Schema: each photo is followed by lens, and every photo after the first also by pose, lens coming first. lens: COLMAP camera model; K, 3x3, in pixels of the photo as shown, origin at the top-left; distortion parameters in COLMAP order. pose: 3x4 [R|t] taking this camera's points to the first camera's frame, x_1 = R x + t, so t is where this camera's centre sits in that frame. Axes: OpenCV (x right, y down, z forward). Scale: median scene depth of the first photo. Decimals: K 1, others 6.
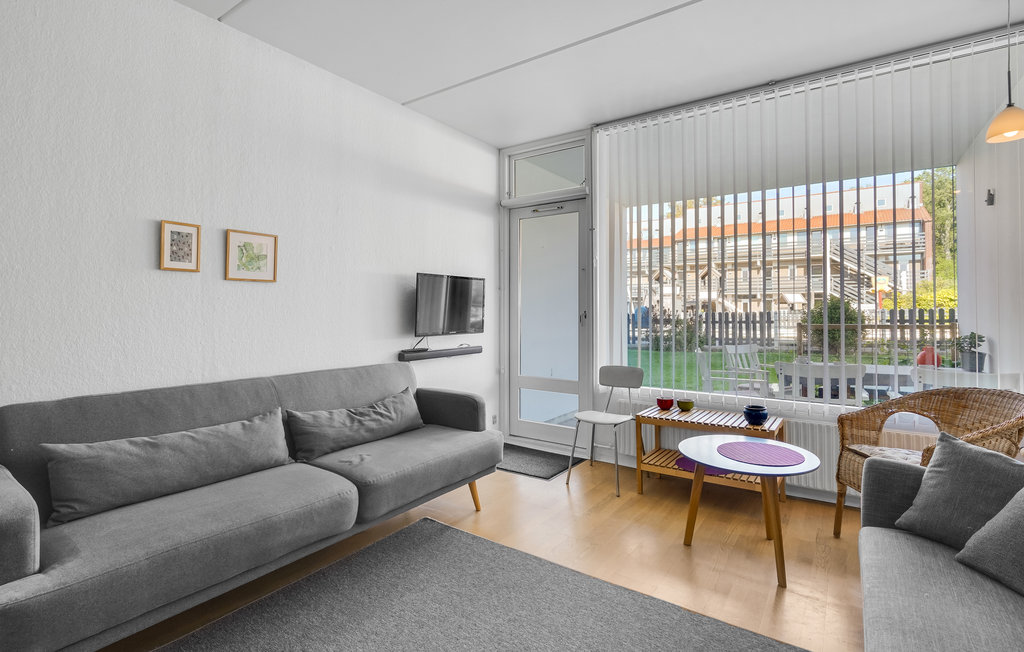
lens RADIAL K [[469.4, 0, 531.5], [0, 469.4, 305.9], [0, 0, 1]] dist [0.010492, 0.001205]
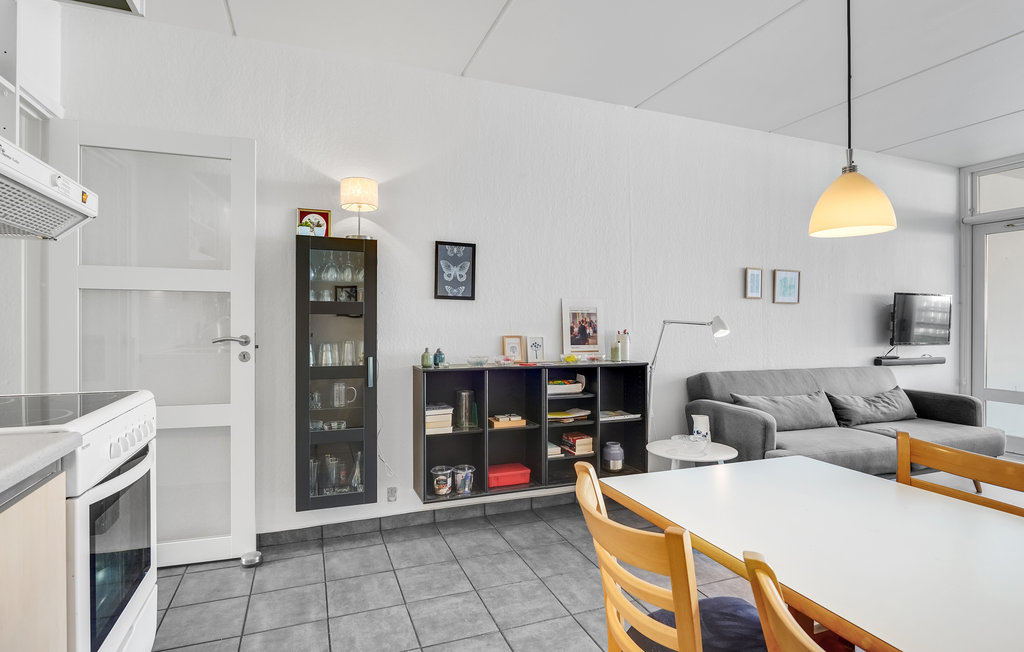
lens RADIAL K [[500.6, 0, 521.4], [0, 500.6, 330.0], [0, 0, 1]] dist [-0.003084, 0.001522]
pose [[0.825138, 0.006173, -0.564897, -0.349795], [0.003272, 0.999871, 0.015706, 0.002462], [0.564921, -0.014808, 0.825012, -0.664192]]
